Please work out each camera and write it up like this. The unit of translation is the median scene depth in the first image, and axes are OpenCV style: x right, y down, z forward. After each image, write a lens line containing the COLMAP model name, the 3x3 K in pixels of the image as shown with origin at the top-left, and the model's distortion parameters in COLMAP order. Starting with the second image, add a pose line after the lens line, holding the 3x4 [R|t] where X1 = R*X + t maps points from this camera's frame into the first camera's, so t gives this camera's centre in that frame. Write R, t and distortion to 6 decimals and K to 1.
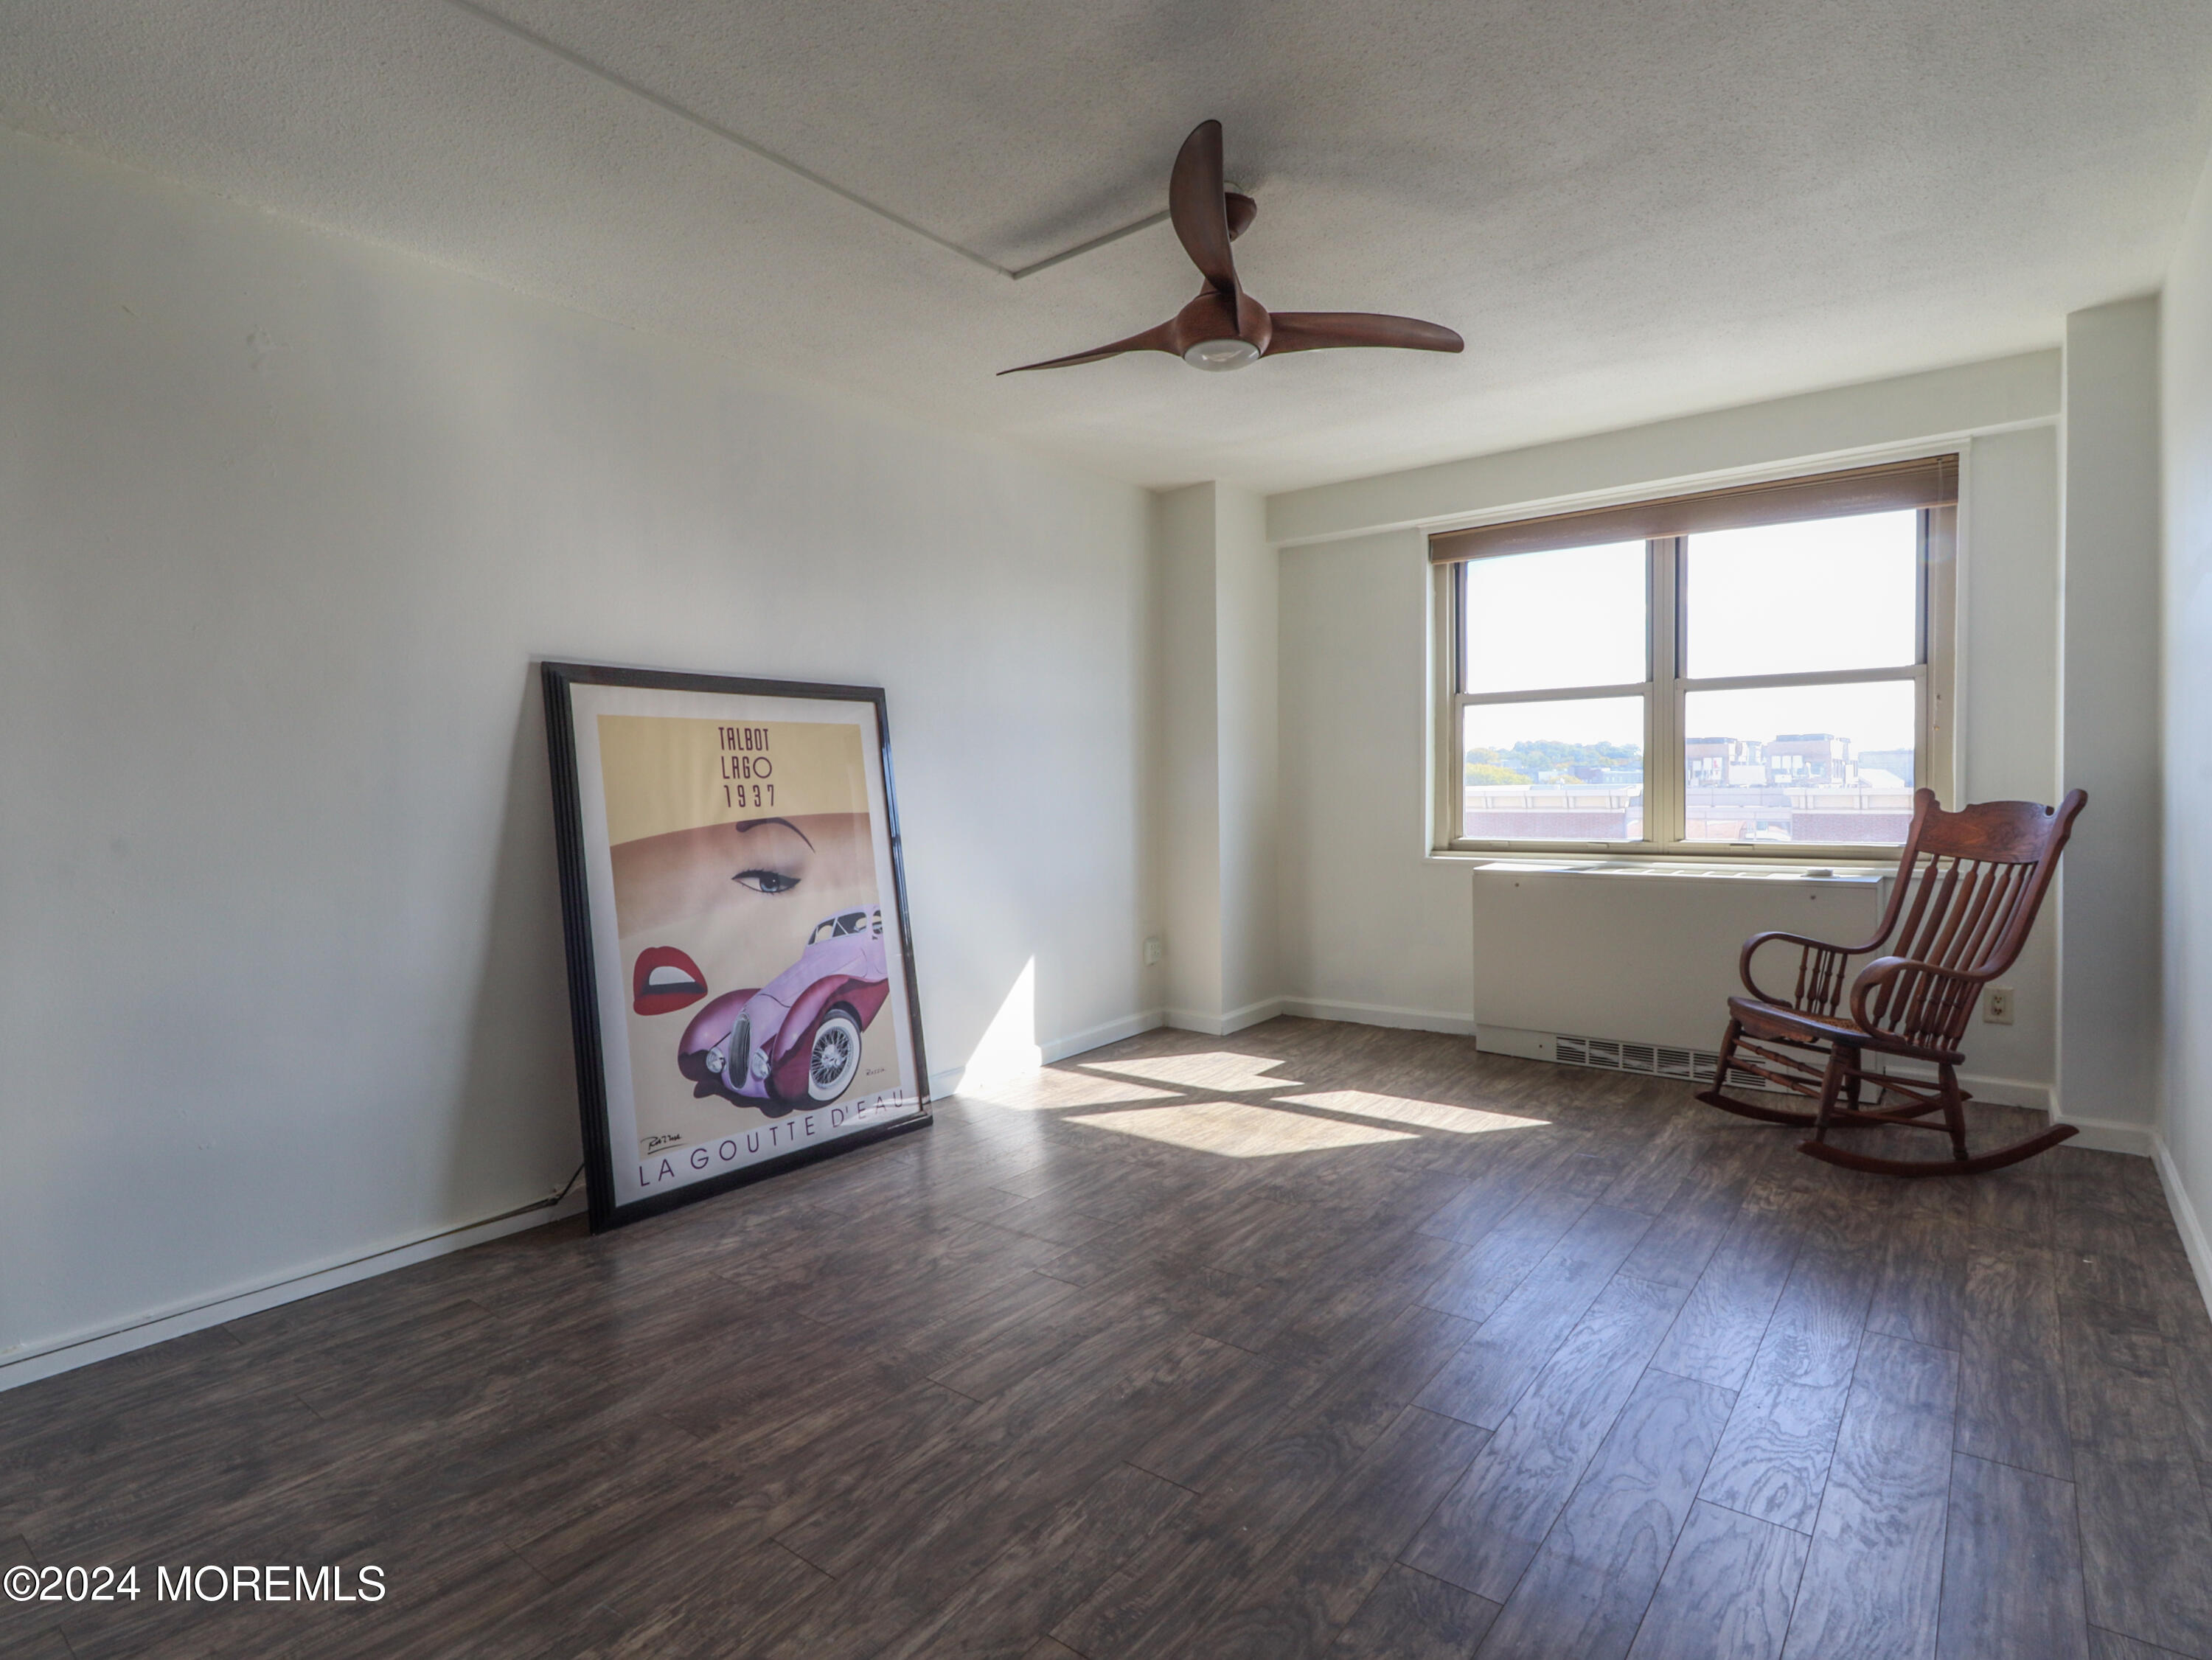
lens RADIAL K [[1204.5, 0, 1101.8], [0, 1204.5, 769.3], [0, 0, 1]] dist [0.026407, -0.022053]
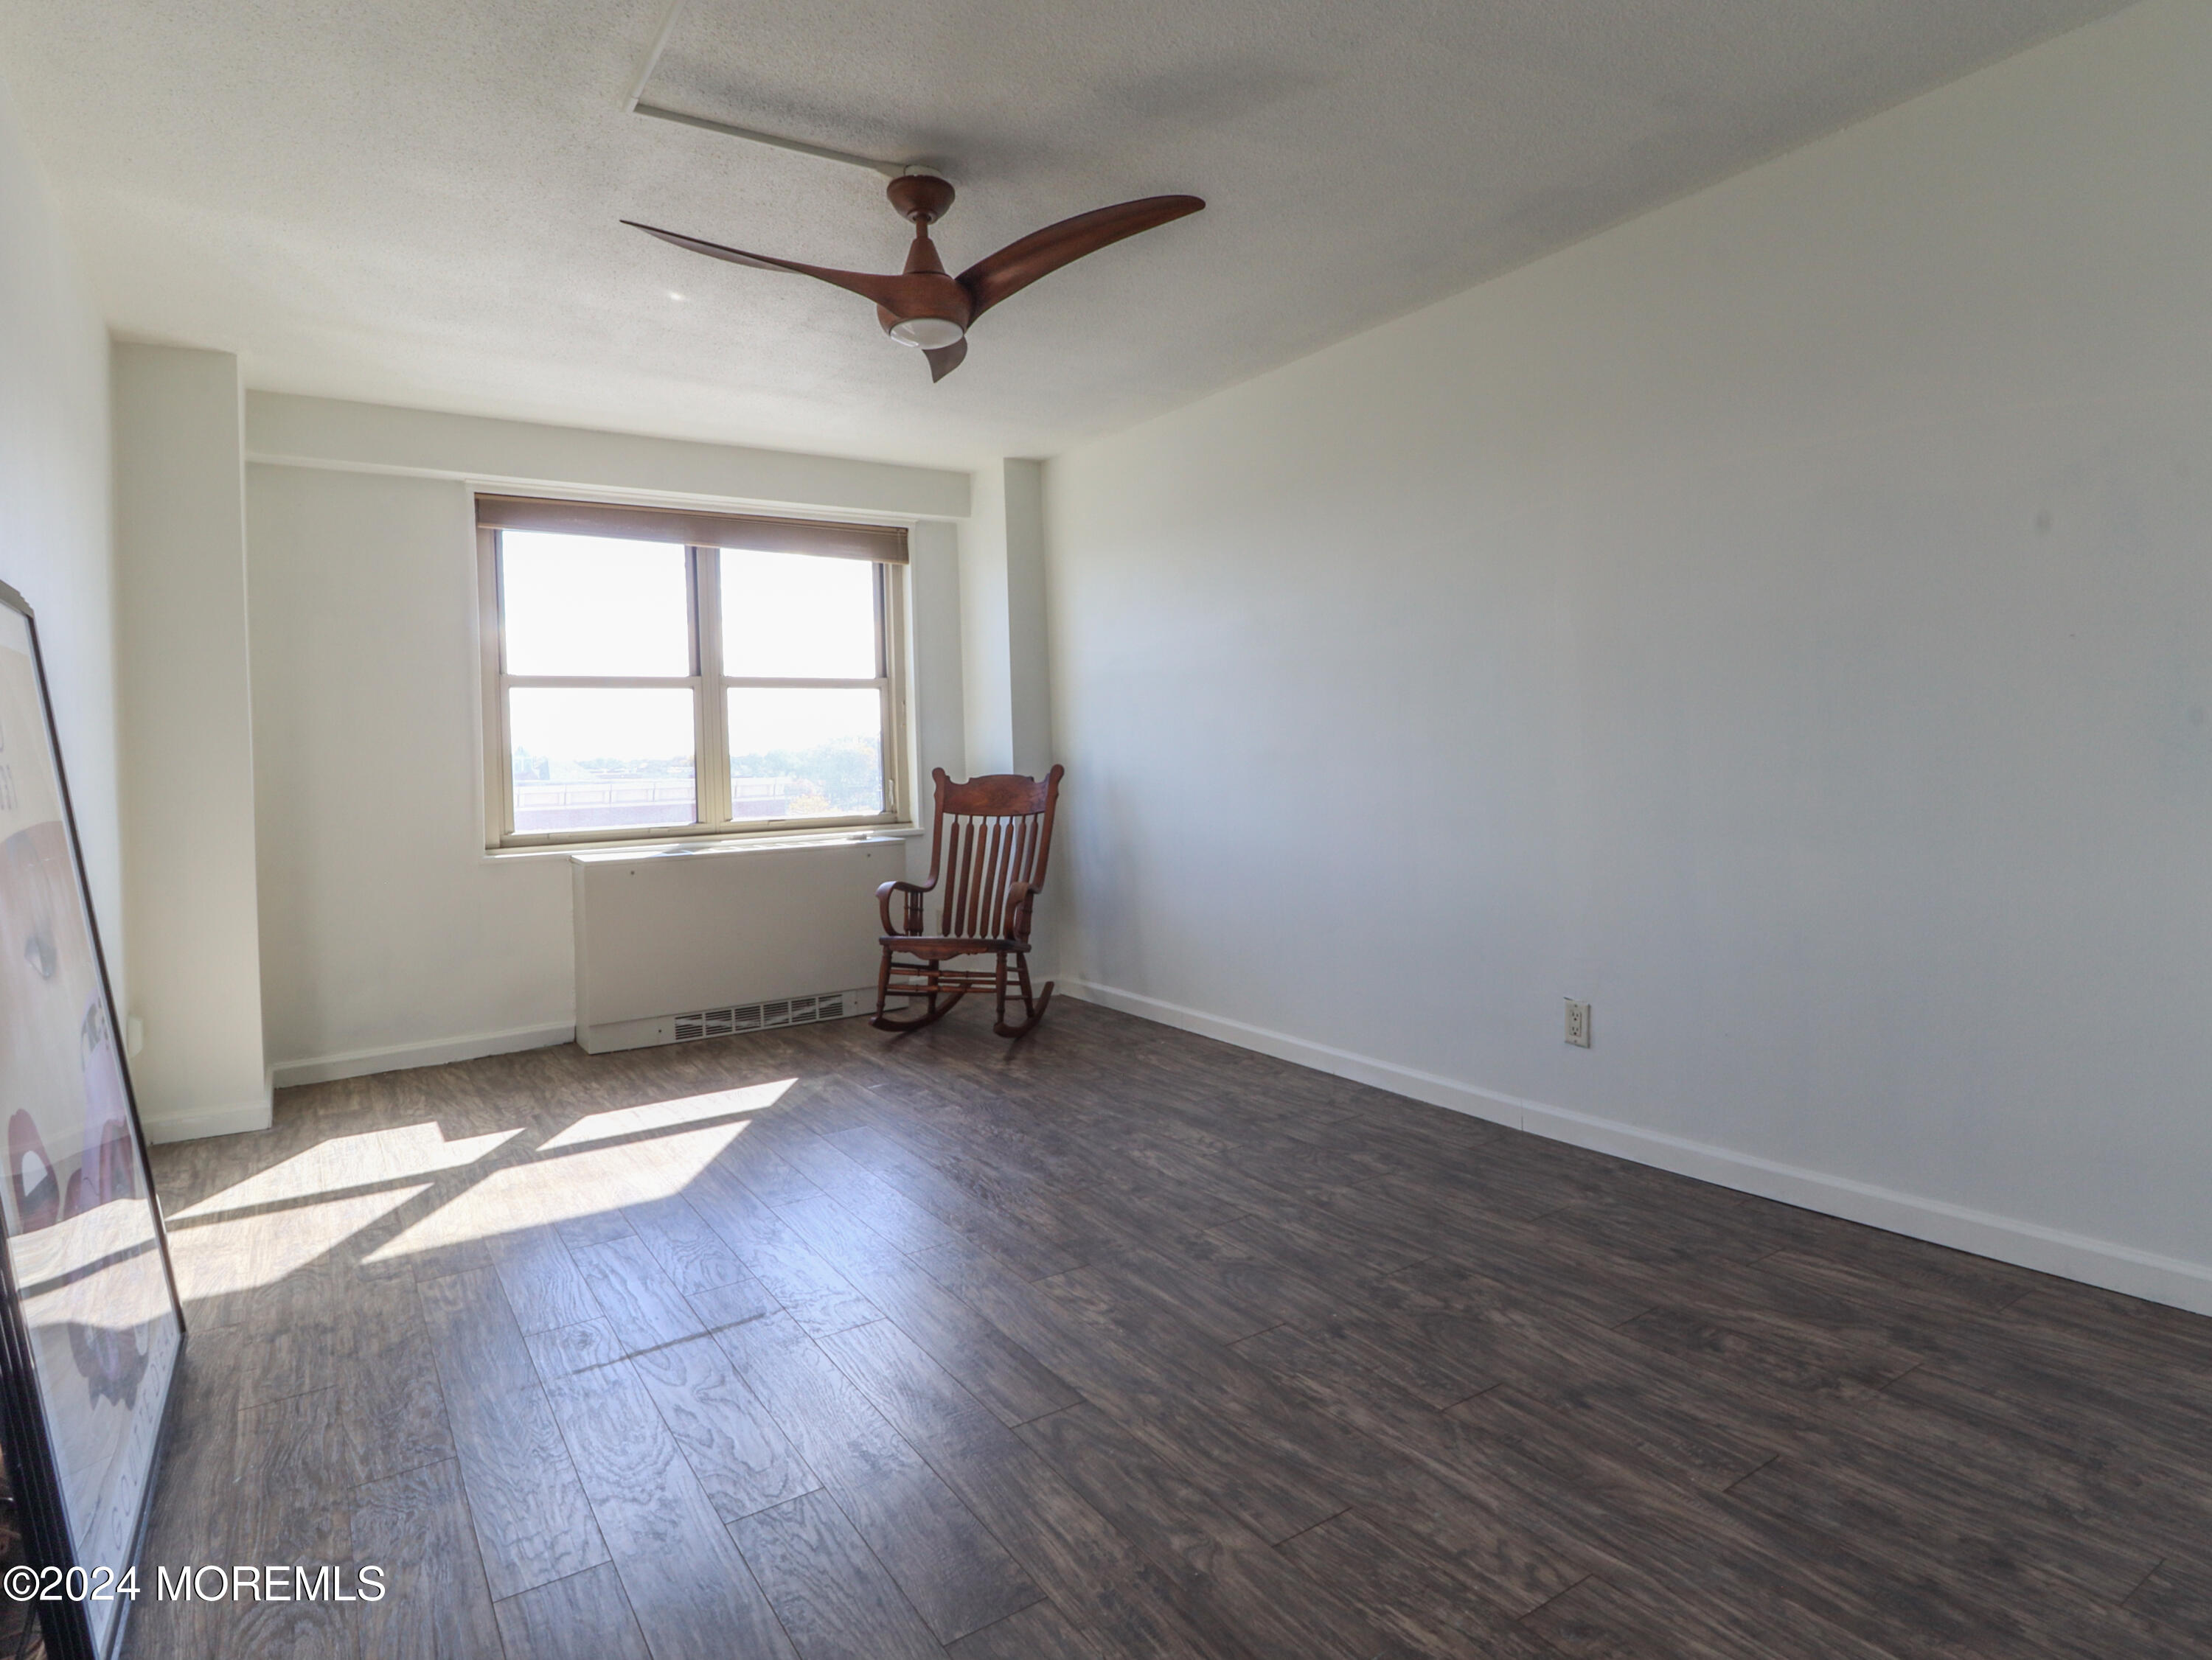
lens RADIAL K [[1204.5, 0, 1101.8], [0, 1204.5, 769.3], [0, 0, 1]] dist [0.026407, -0.022053]
pose [[0.311858, -0.008153, 0.950094, -0.708509], [0.015650, 0.999872, 0.003443, 0.018442], [-0.950000, 0.013795, 0.311945, 0.489632]]
